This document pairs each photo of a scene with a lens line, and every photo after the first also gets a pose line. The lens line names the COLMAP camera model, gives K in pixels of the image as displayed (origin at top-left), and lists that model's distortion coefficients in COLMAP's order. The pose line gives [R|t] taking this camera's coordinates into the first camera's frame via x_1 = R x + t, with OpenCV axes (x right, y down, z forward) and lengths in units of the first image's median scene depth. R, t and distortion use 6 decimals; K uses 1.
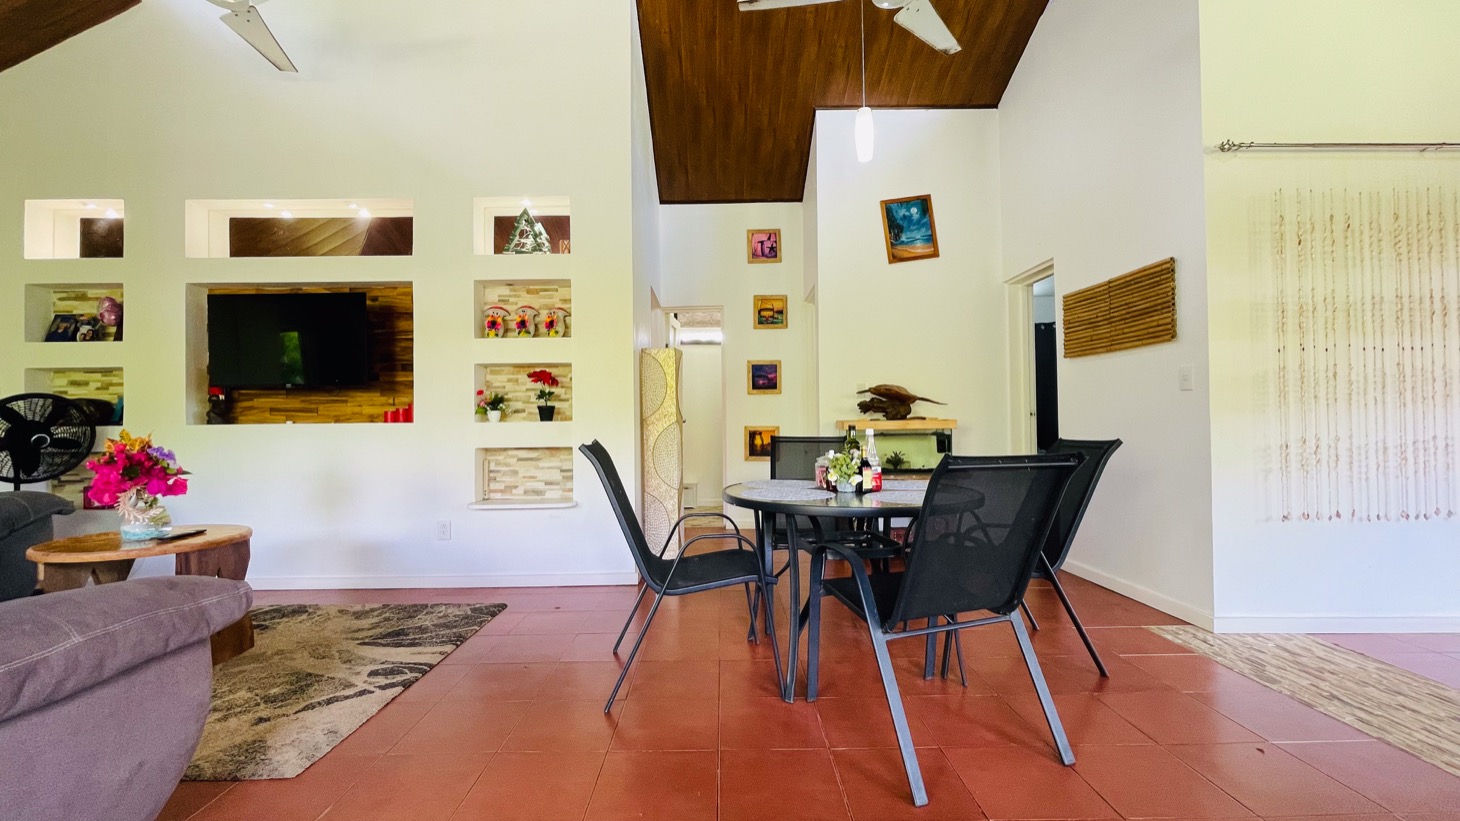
lens RADIAL K [[594.0, 0, 735.3], [0, 594.0, 417.6], [0, 0, 1]] dist [0.000147, -0.000942]
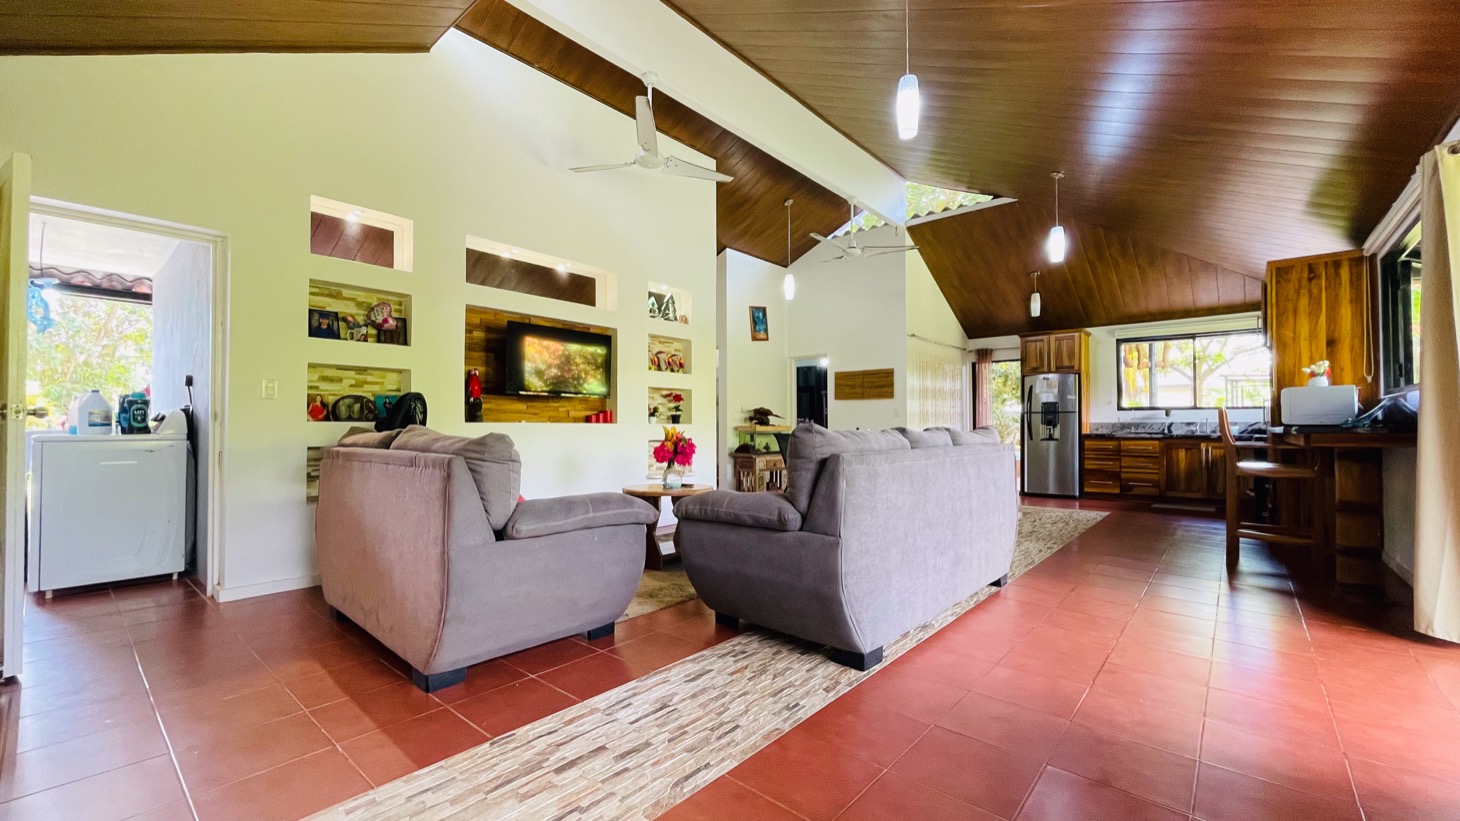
lens RADIAL K [[594.0, 0, 723.9], [0, 594.0, 412.1], [0, 0, 1]] dist [0.000147, -0.000942]
pose [[0.657198, 0.030202, 0.753113, -1.444174], [-0.013446, 0.999508, -0.028350, 0.017669], [-0.753598, 0.008505, 0.657281, -0.171879]]
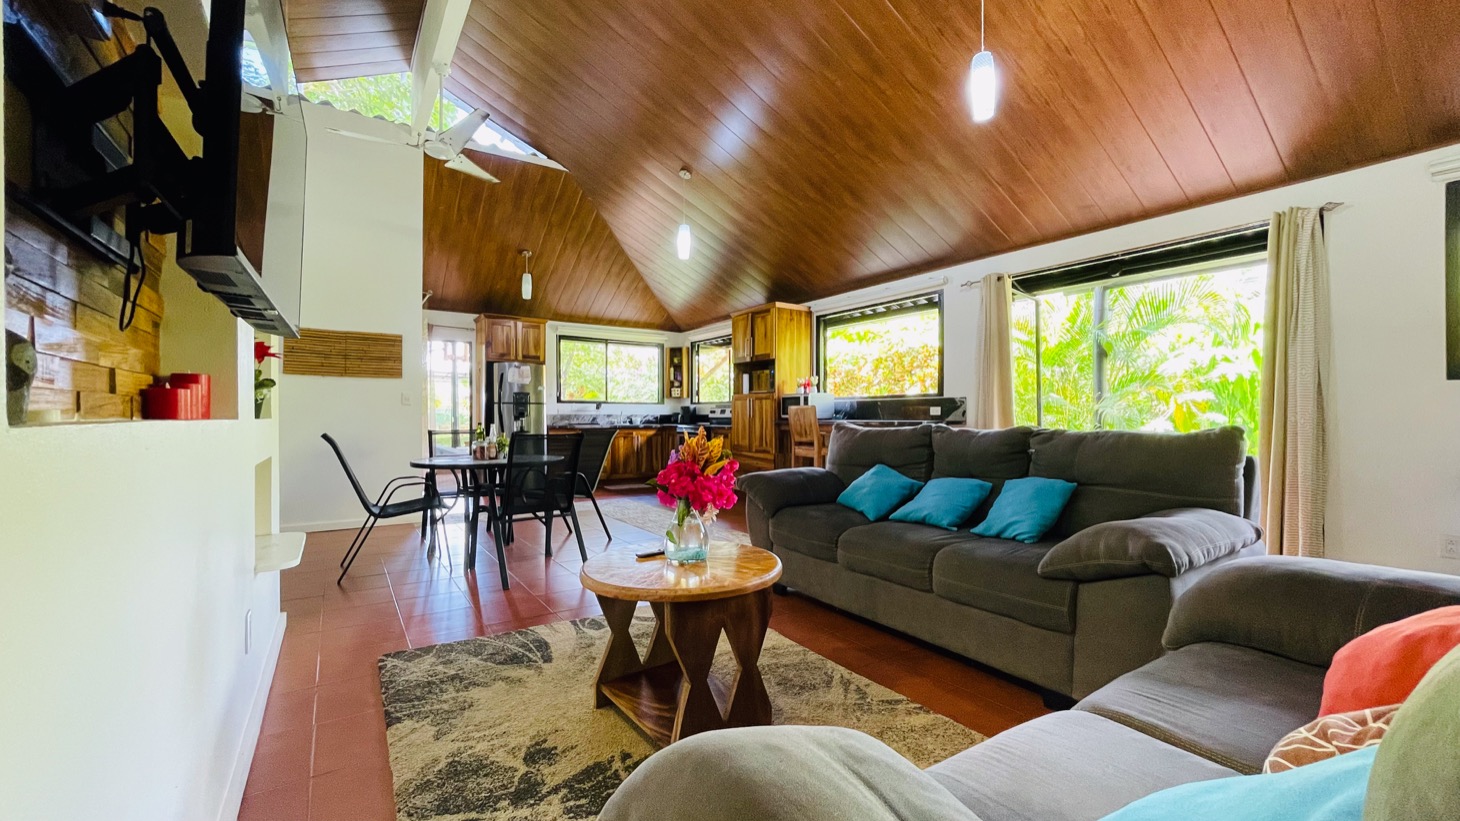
lens RADIAL K [[594.0, 0, 734.7], [0, 594.0, 405.9], [0, 0, 1]] dist [0.000147, -0.000942]
pose [[-0.560347, 0.026113, 0.827847, -1.111321], [0.000043, 0.999504, -0.031499, 0.013998], [-0.828258, -0.017615, -0.560070, 0.917363]]
